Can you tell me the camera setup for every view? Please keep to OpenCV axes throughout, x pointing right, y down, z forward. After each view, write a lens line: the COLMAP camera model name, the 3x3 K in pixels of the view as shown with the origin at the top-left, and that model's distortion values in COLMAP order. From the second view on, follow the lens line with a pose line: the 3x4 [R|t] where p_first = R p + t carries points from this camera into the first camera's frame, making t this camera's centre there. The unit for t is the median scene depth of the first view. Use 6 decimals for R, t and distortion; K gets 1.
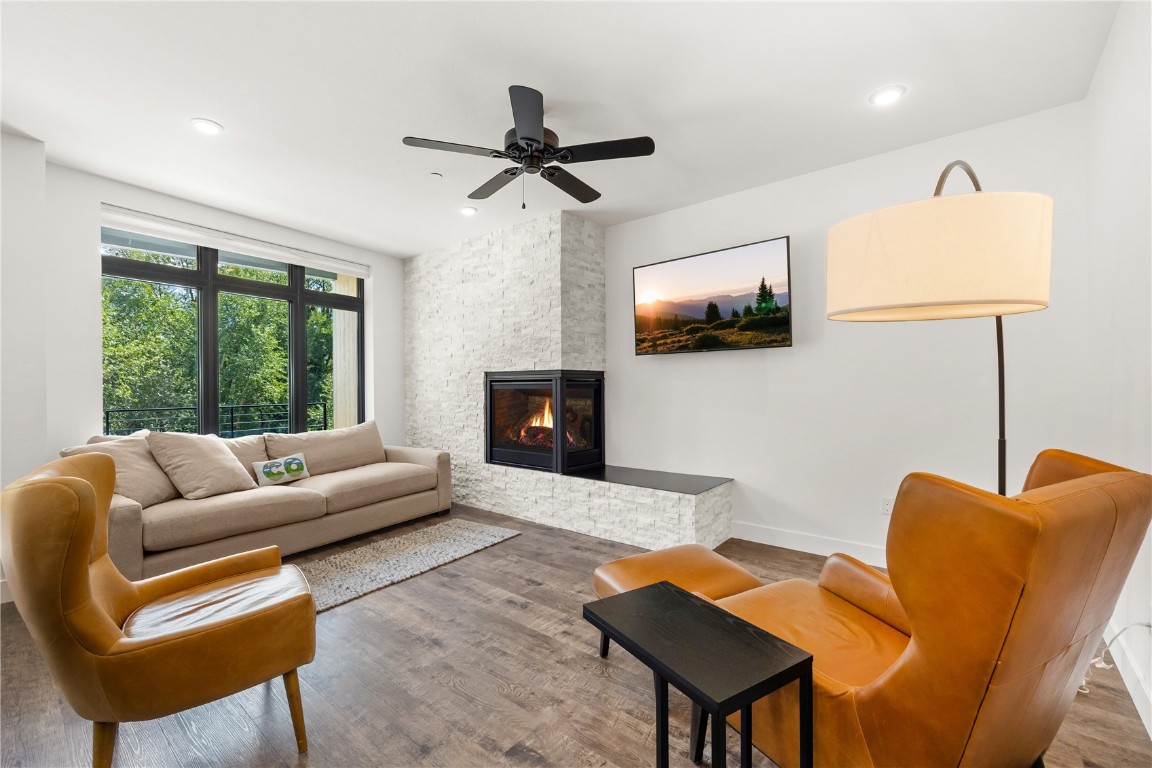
lens RADIAL K [[487.8, 0, 570.3], [0, 487.8, 382.2], [0, 0, 1]] dist [0.000168, -0.000072]
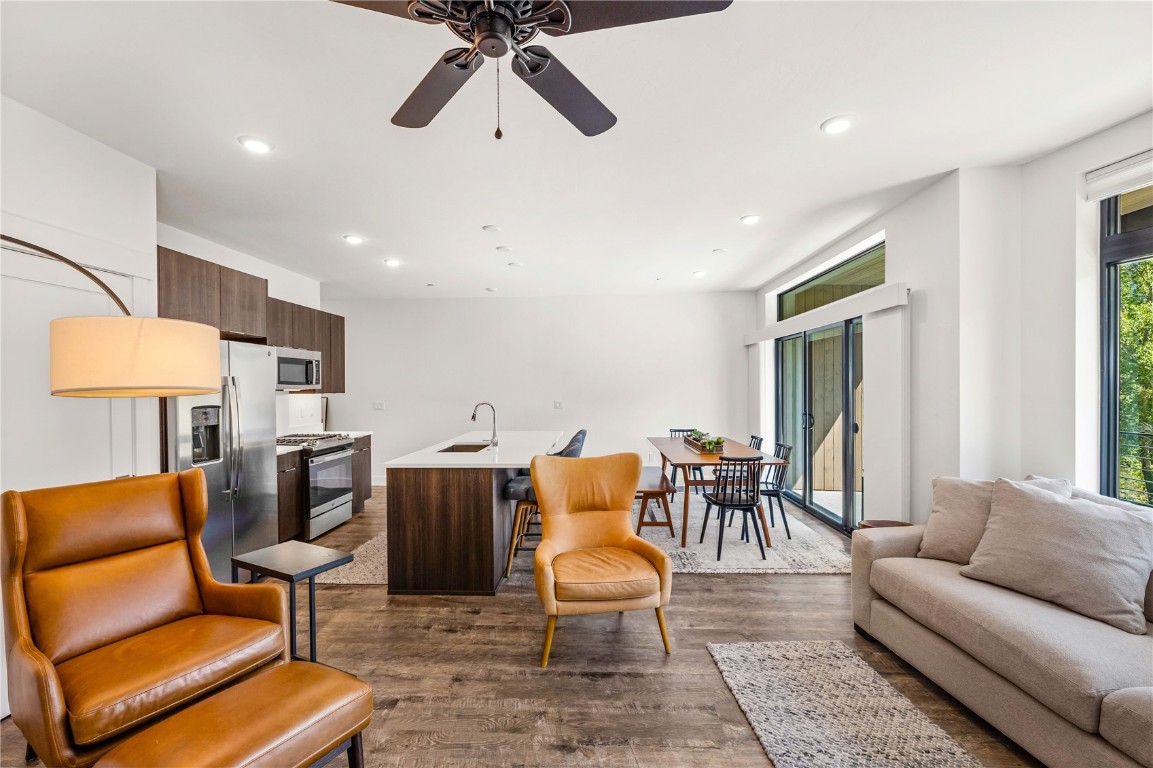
lens RADIAL K [[488.1, 0, 573.9], [0, 488.1, 390.0], [0, 0, 1]] dist [0.000470, 0.000318]
pose [[-0.794496, 0.022654, -0.606847, 0.153071], [0.018092, 0.999743, 0.013634, -0.063335], [0.607000, -0.000147, -0.794702, 1.268458]]
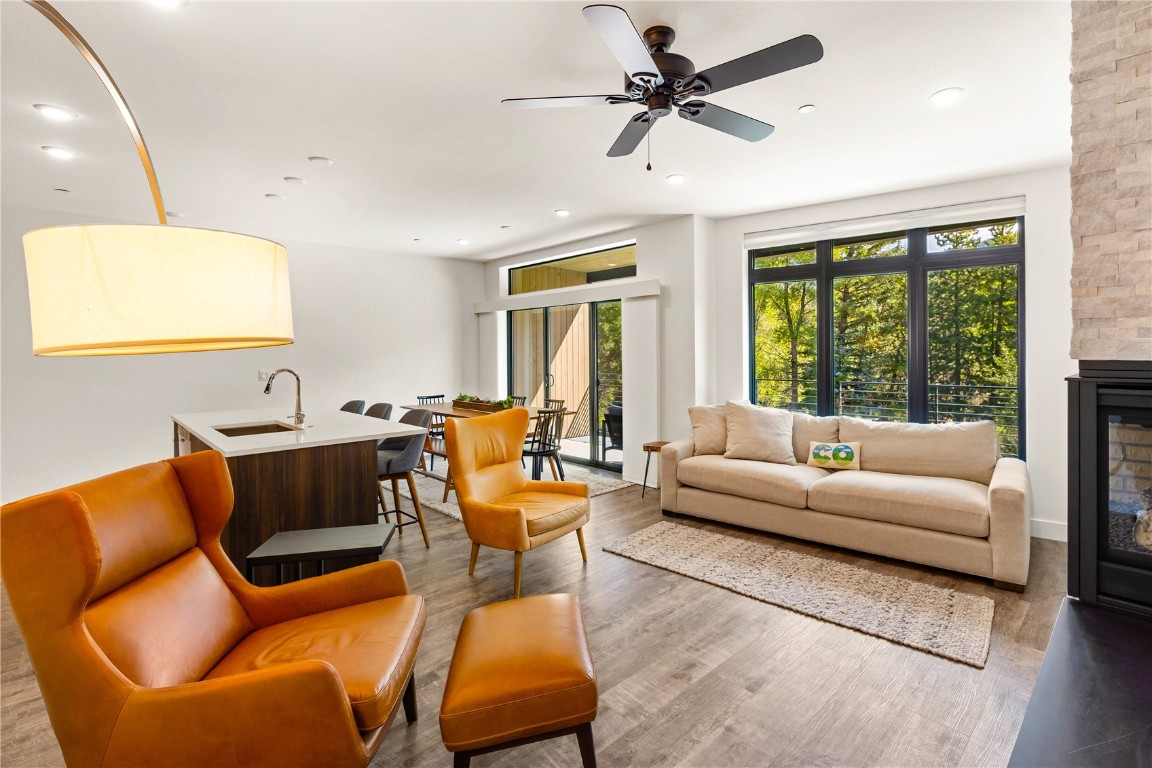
lens RADIAL K [[531.1, 0, 621.7], [0, 531.1, 351.3], [0, 0, 1]] dist [-0.001078, -0.000089]
pose [[-0.077175, 0.011939, -0.996946, 0.659456], [0.011675, 0.999871, 0.011070, -0.059662], [0.996949, -0.010785, -0.077304, 0.864688]]
